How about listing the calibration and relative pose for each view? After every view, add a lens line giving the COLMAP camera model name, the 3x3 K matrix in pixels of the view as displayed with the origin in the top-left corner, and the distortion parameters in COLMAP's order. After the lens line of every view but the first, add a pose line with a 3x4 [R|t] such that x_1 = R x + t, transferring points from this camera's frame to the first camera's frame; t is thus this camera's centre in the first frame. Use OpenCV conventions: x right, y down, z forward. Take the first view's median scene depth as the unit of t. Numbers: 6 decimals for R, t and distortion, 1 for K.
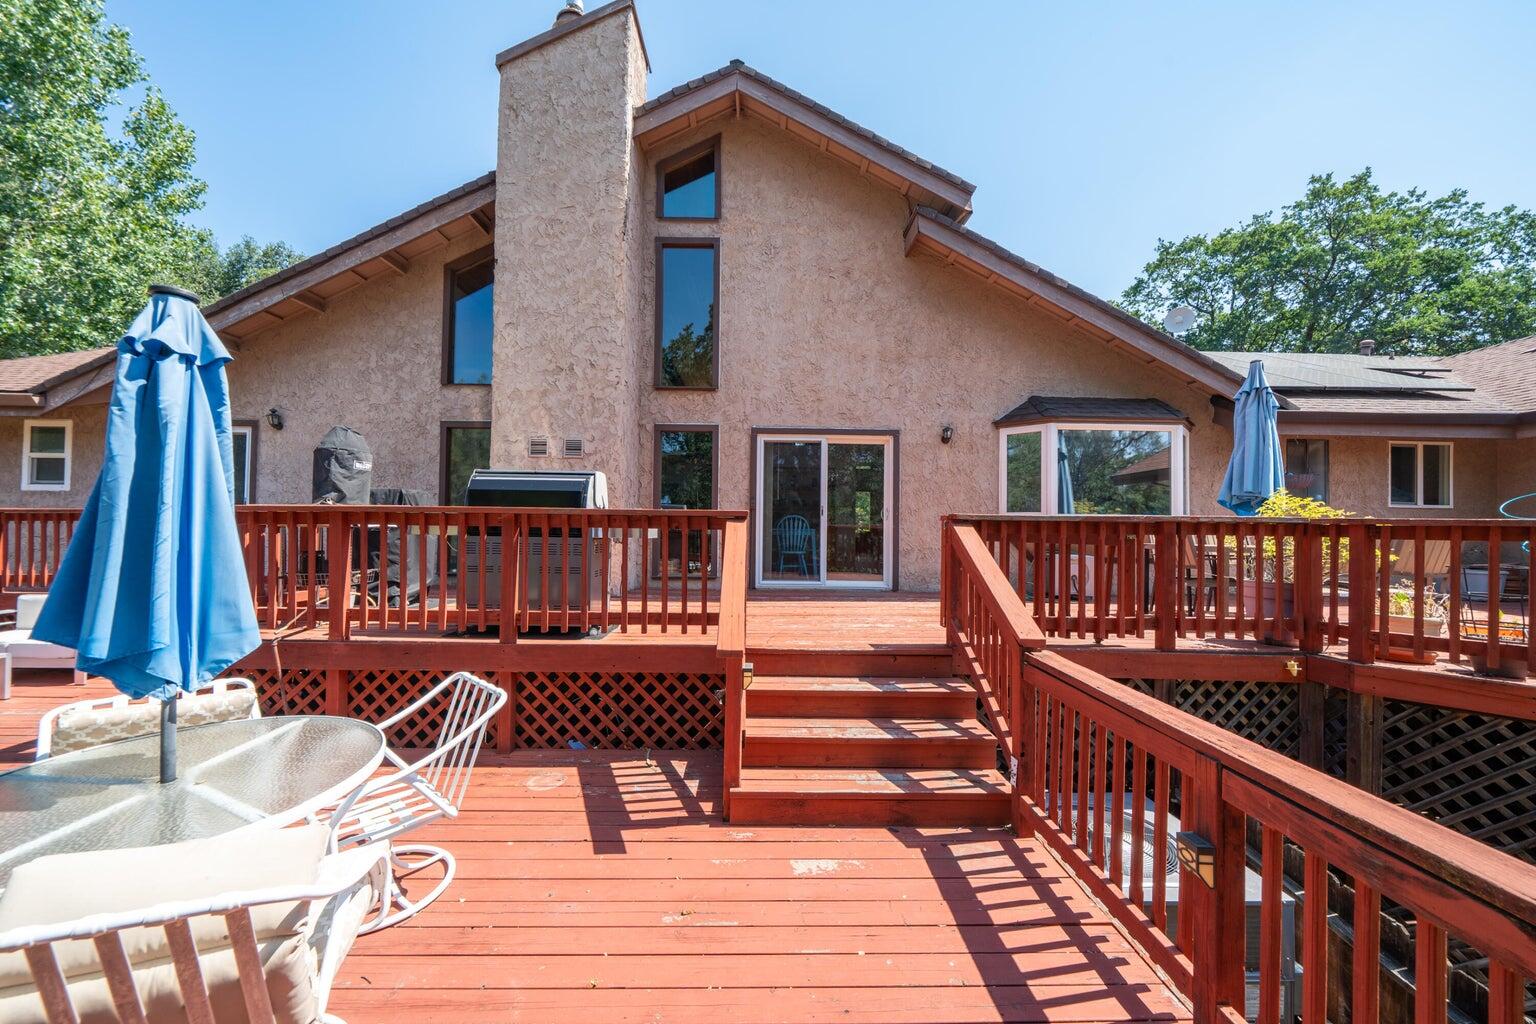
lens RADIAL K [[537.5, 0, 761.3], [0, 537.5, 519.2], [0, 0, 1]] dist [-0.003999, -0.000155]
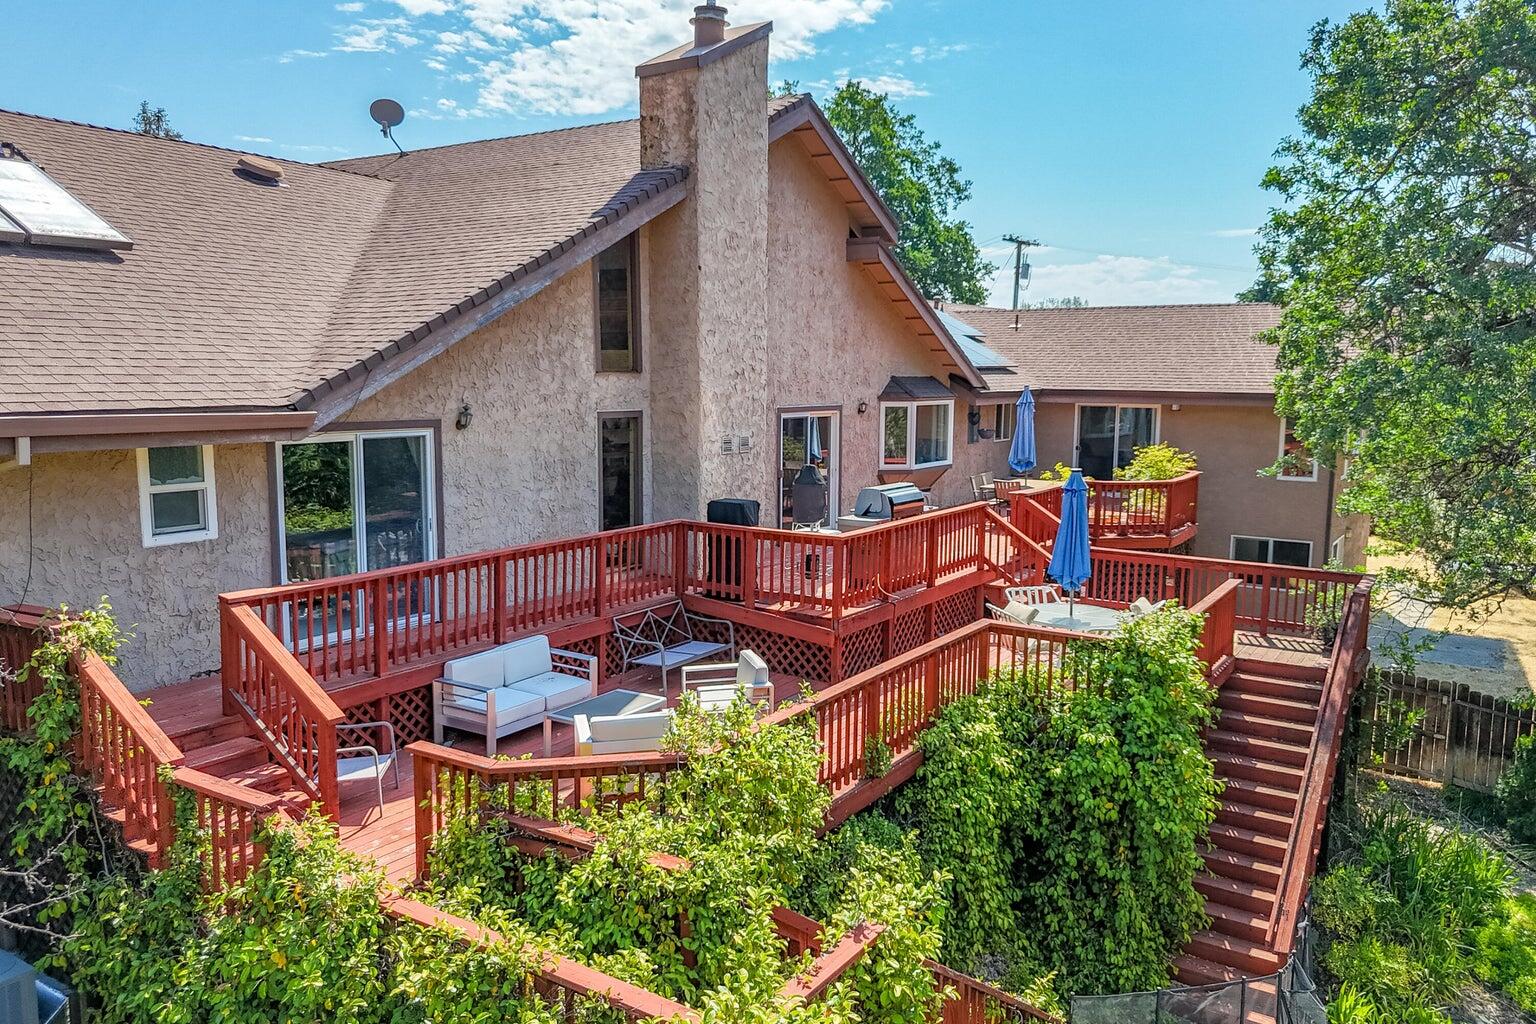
lens RADIAL K [[1136.1, 0, 768.0], [0, 1136.1, 512.0], [0, 0, 1]] dist [0.005881, 0.000500]
pose [[0.557980, -0.107914, 0.822808, -2.050940], [-0.020514, 0.989412, 0.143676, -0.298452], [-0.829601, -0.097048, 0.549858, -0.330105]]
